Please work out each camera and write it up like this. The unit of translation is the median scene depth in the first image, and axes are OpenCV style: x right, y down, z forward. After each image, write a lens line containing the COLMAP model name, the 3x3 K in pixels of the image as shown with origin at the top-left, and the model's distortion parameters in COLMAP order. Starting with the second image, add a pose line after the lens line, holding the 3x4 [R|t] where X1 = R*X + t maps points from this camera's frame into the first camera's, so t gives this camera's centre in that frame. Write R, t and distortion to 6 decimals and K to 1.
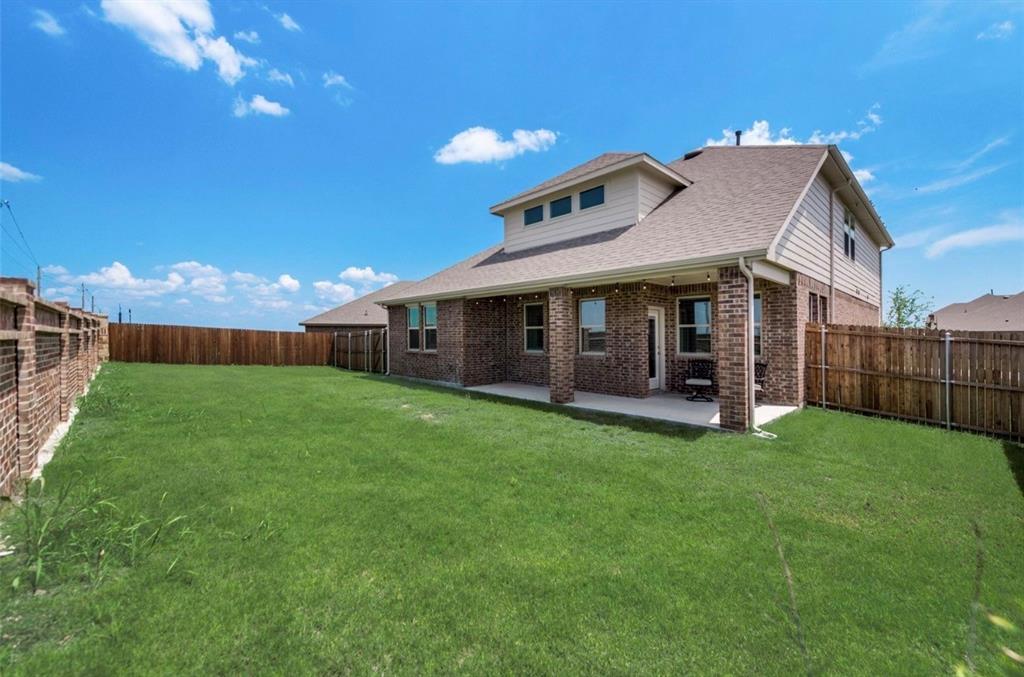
lens RADIAL K [[411.6, 0, 506.2], [0, 411.6, 333.0], [0, 0, 1]] dist [0.013437, -0.000492]
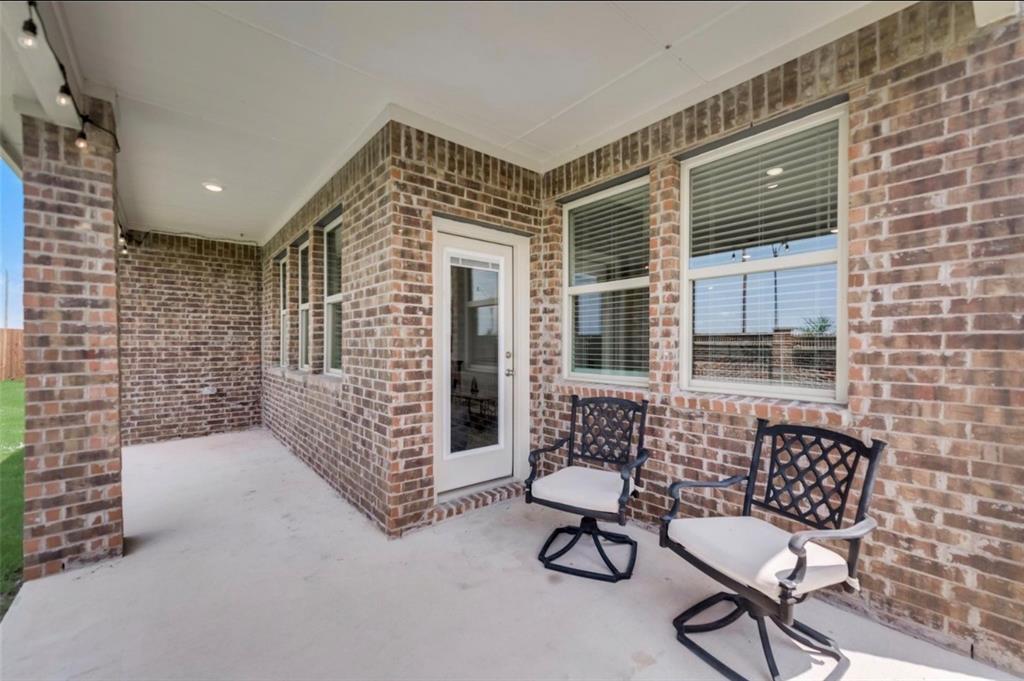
lens RADIAL K [[406.4, 0, 516.9], [0, 406.4, 348.8], [0, 0, 1]] dist [0.017737, -0.000449]
pose [[0.998403, -0.002379, -0.056435, 0.395363], [0.003645, 0.999744, 0.022347, 0.022147], [0.056367, -0.022517, 0.998156, 0.668339]]
